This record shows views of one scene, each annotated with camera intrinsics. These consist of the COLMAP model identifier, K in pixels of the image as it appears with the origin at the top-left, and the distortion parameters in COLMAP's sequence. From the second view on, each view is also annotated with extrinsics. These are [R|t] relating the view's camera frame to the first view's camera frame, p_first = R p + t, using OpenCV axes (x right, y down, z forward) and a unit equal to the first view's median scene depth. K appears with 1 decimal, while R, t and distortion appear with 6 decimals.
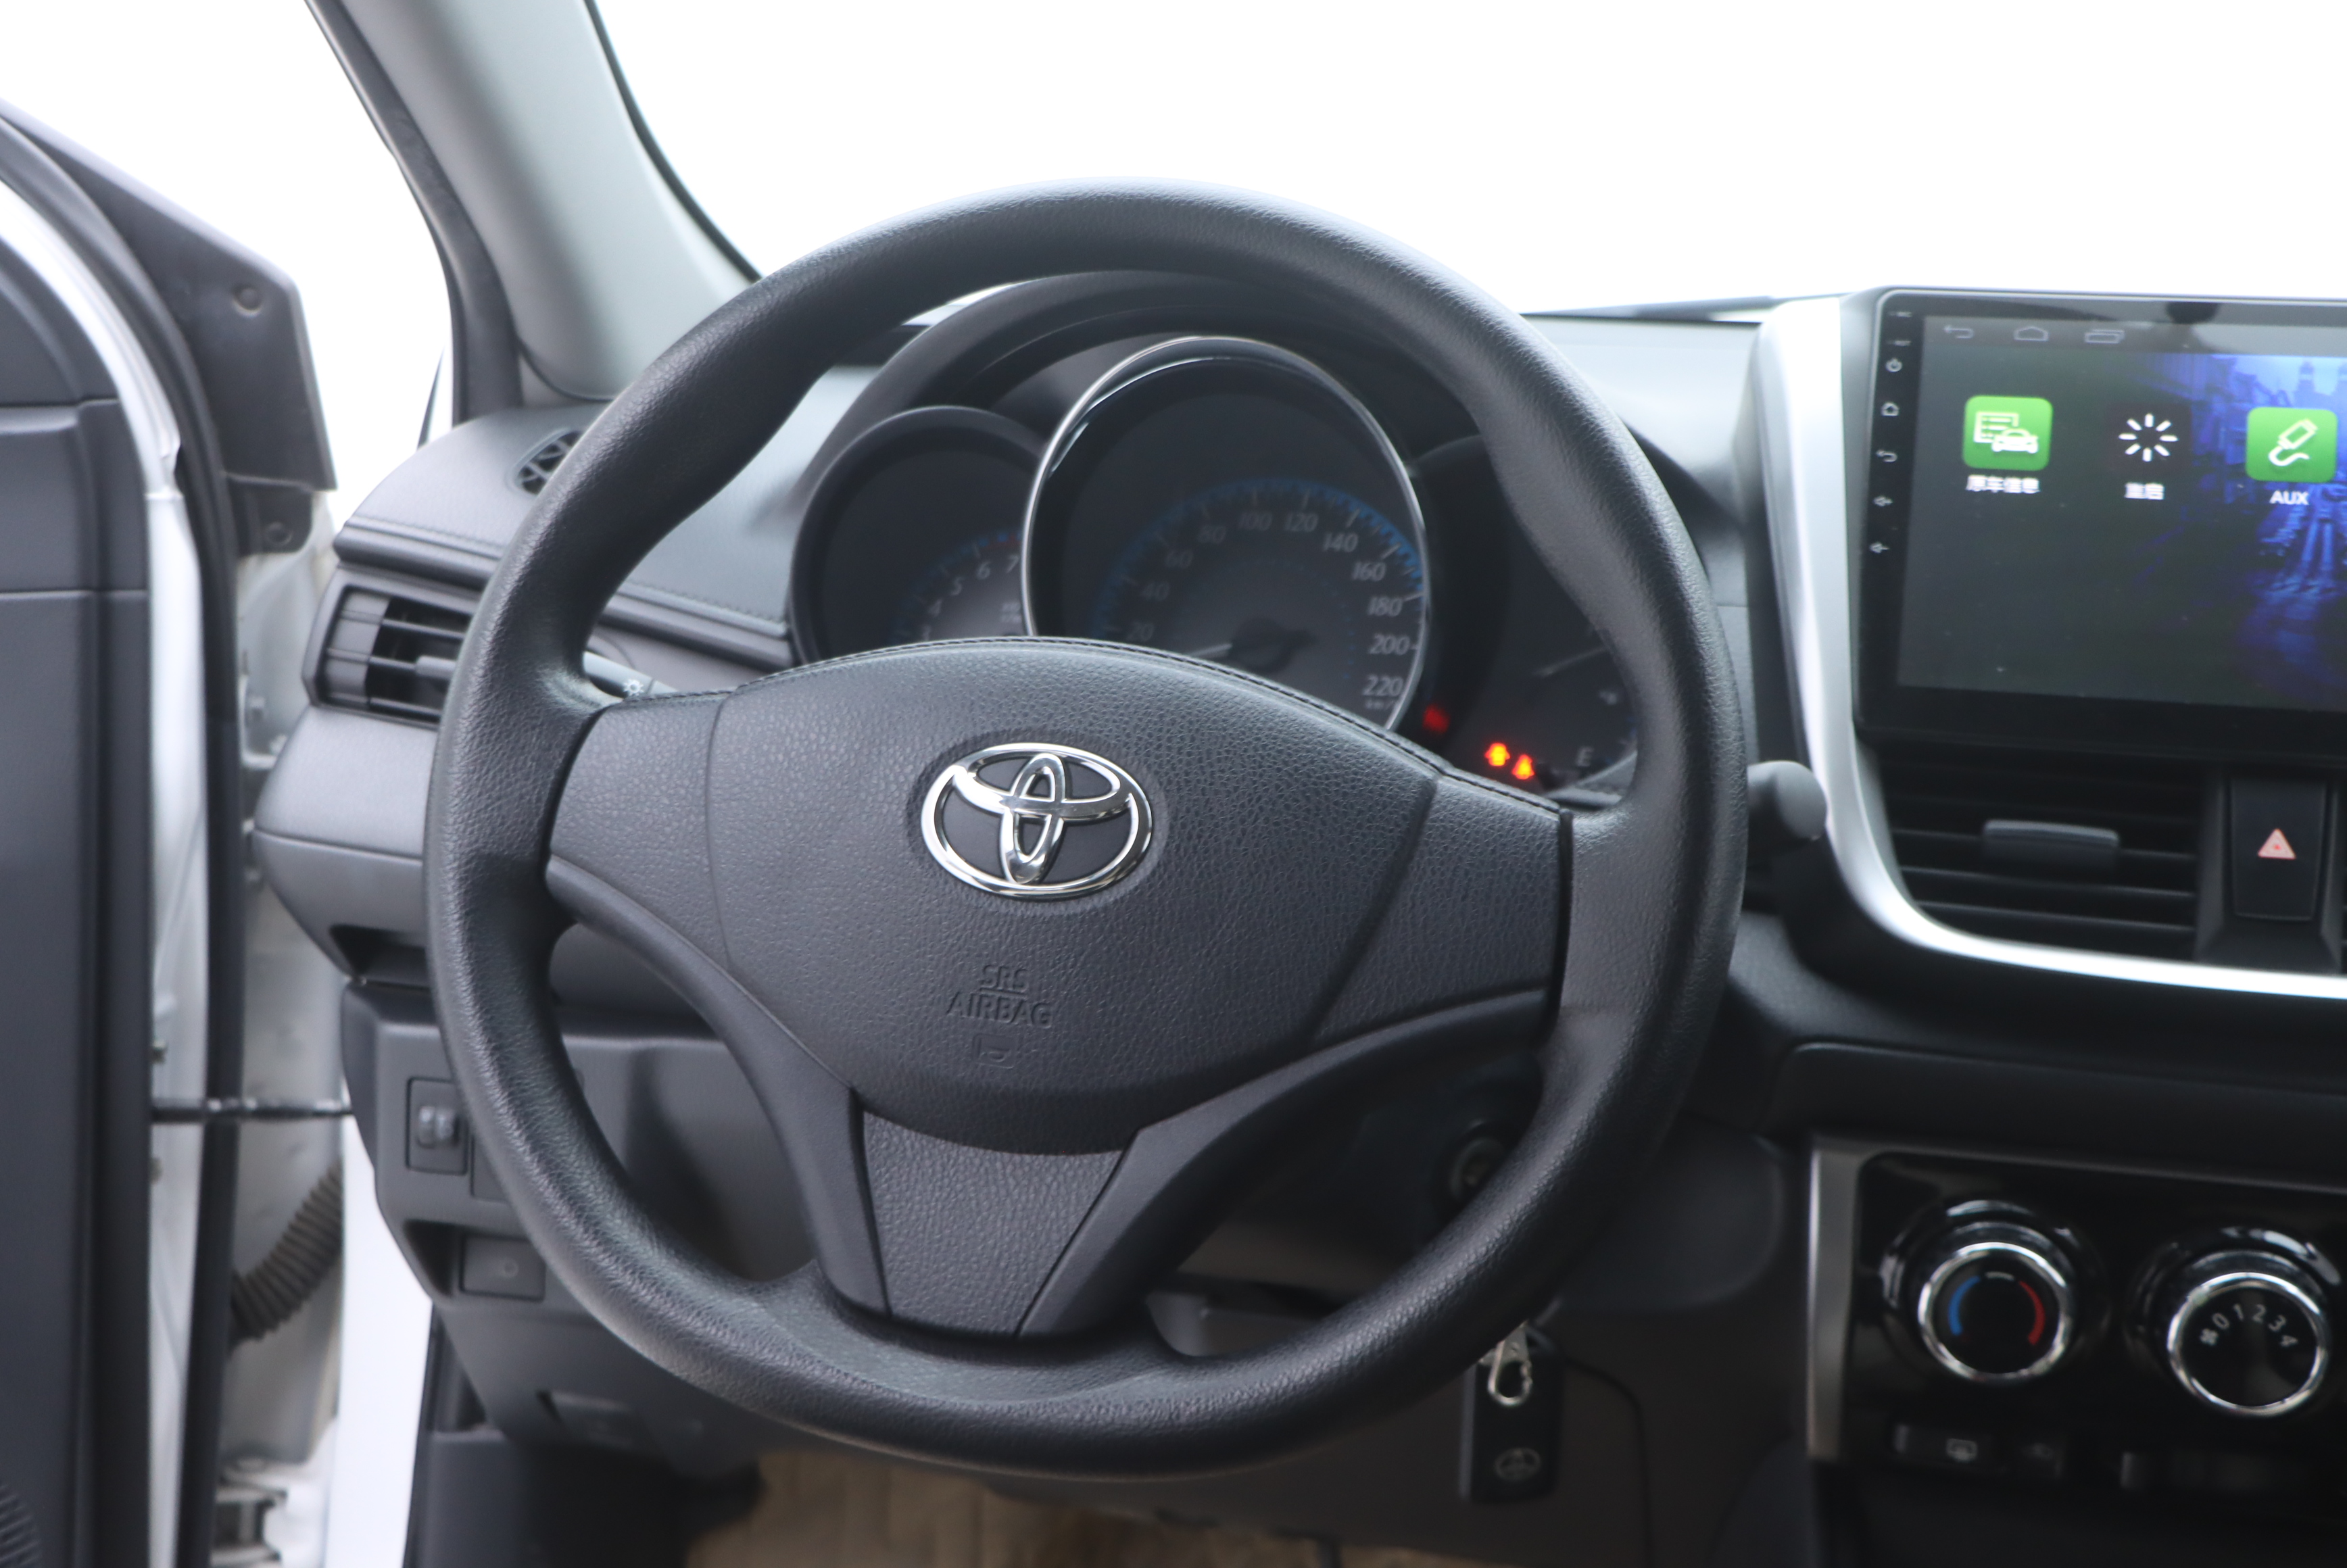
lens RADIAL K [[3038.3, 0, 1179.6], [0, 3038.3, 779.1], [0, 0, 1]] dist [0.011771, 0.000000]
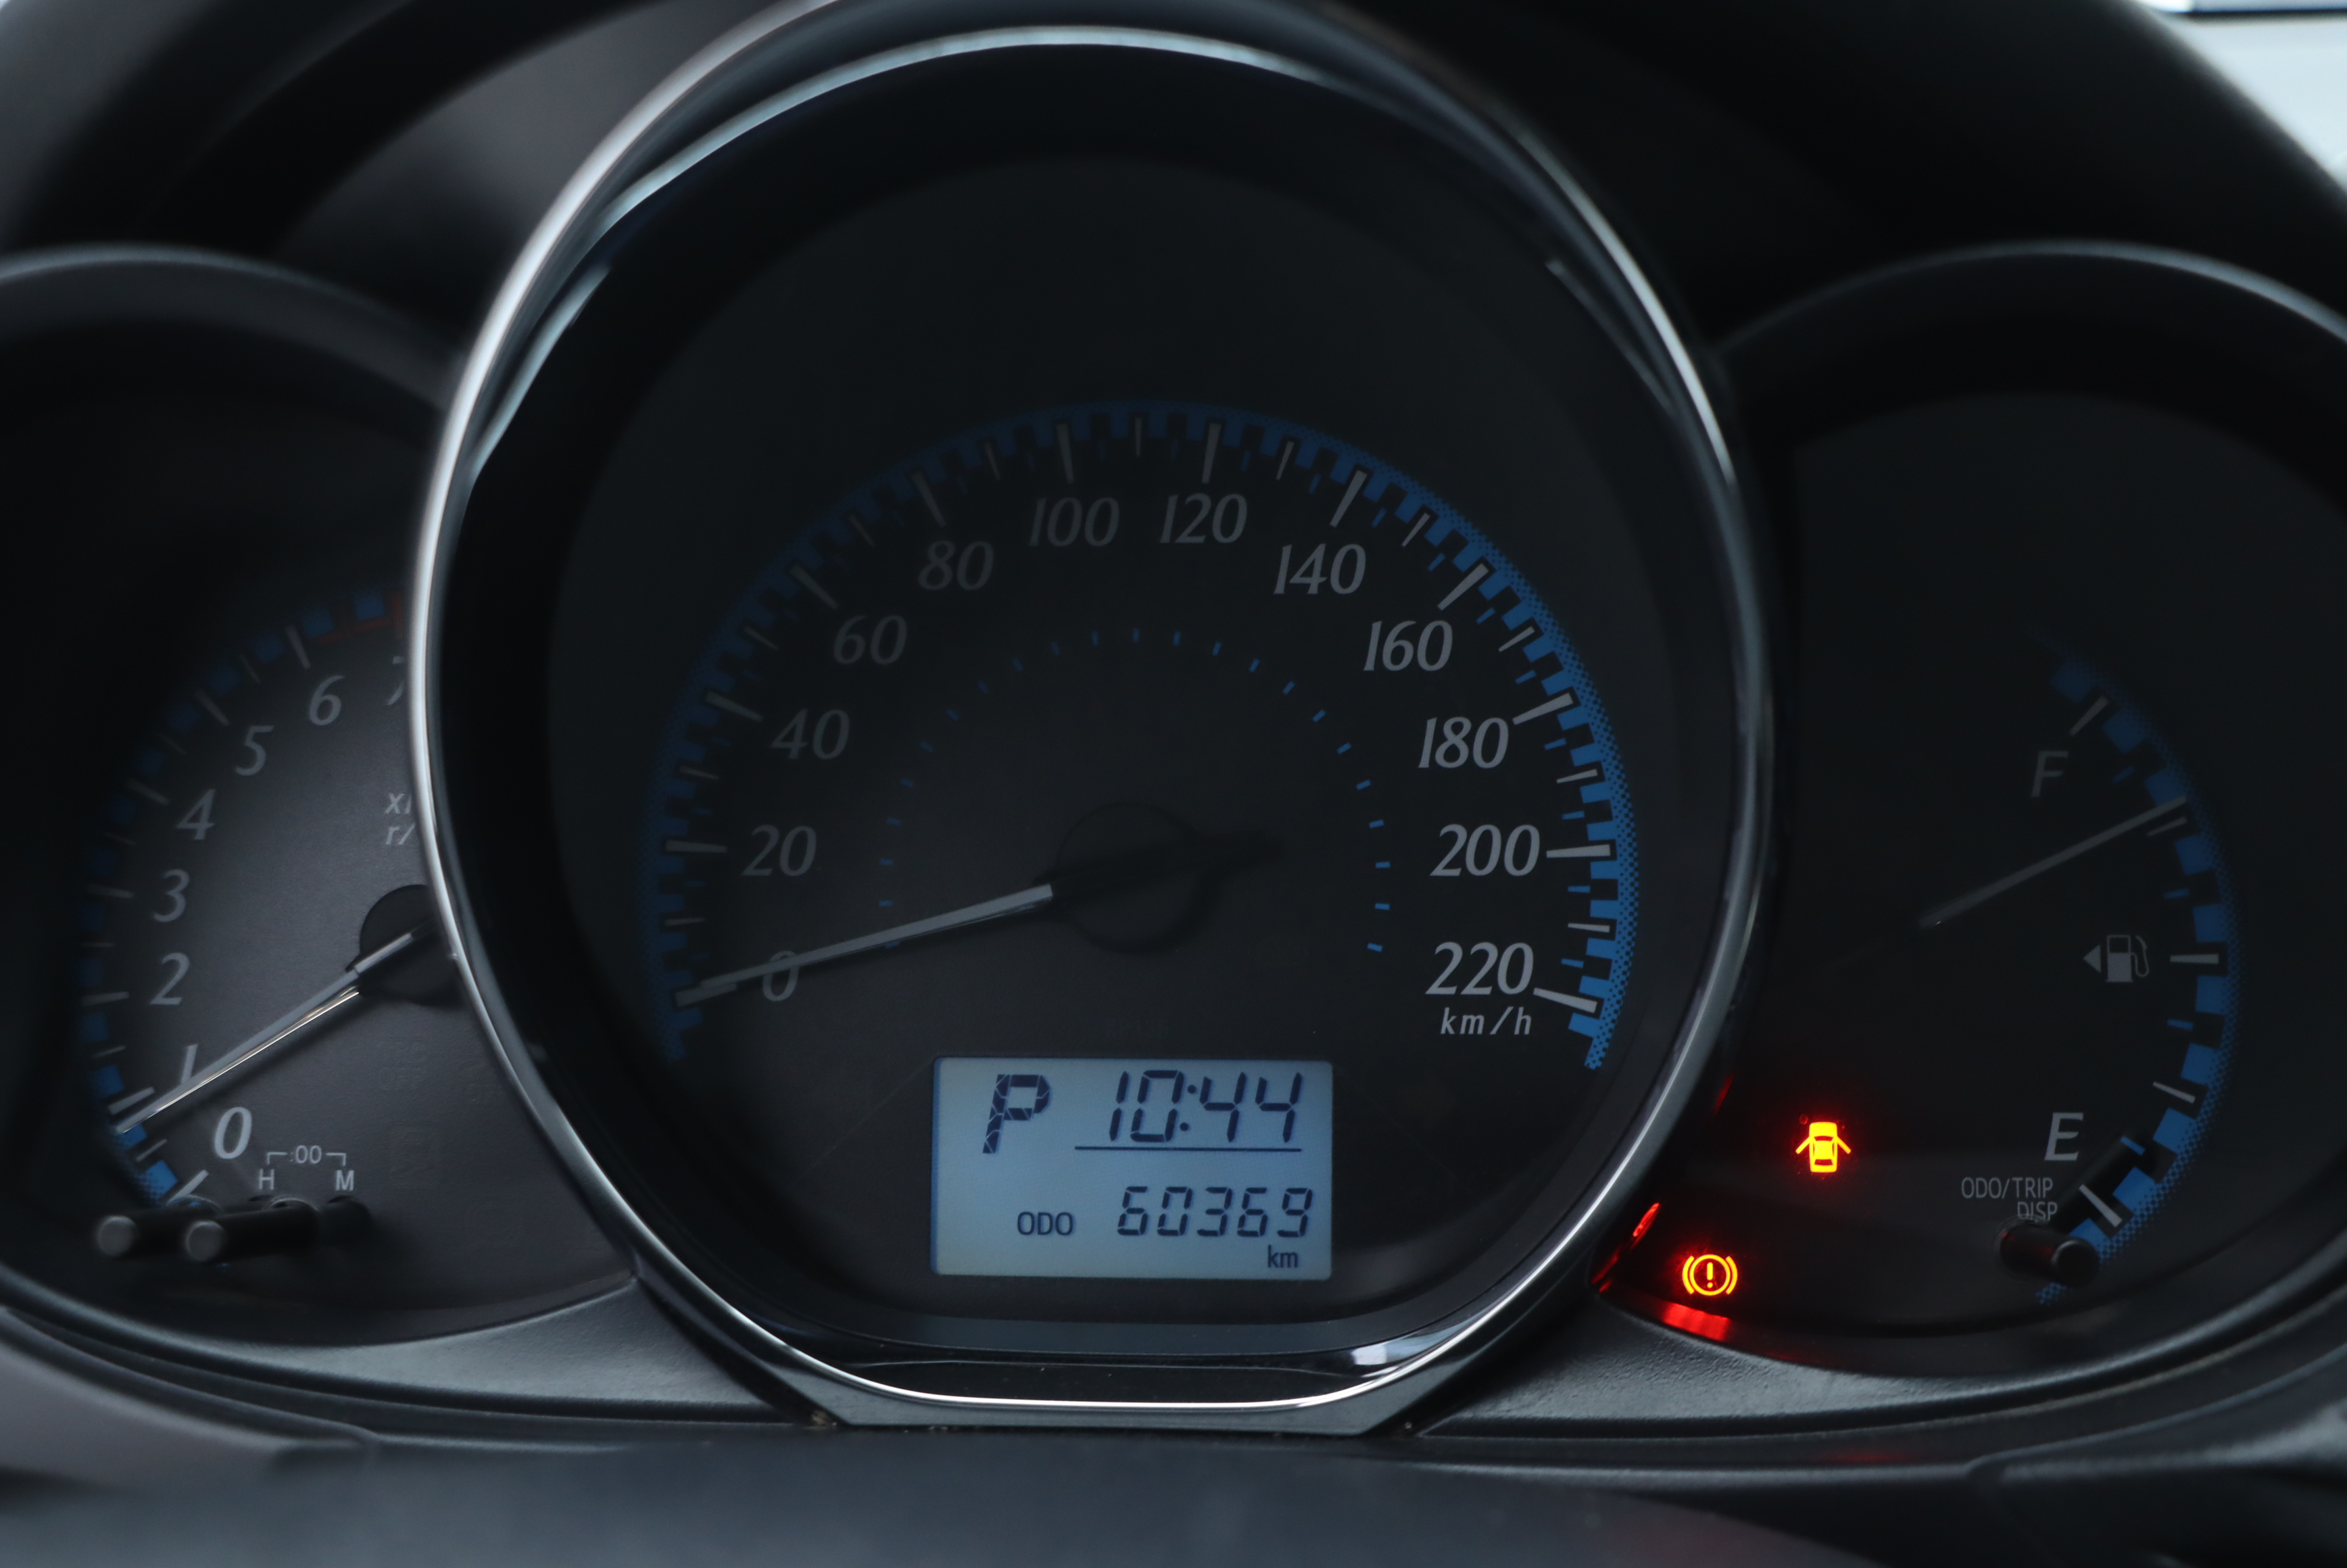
lens RADIAL K [[3038.3, 0, 1158.8], [0, 3038.3, 794.1], [0, 0, 1]] dist [0.011771, 0.000000]
pose [[0.985003, -0.082212, 0.151692, -0.026634], [0.072825, 0.995129, 0.066446, -0.089215], [-0.156416, -0.054403, 0.986192, 0.748976]]
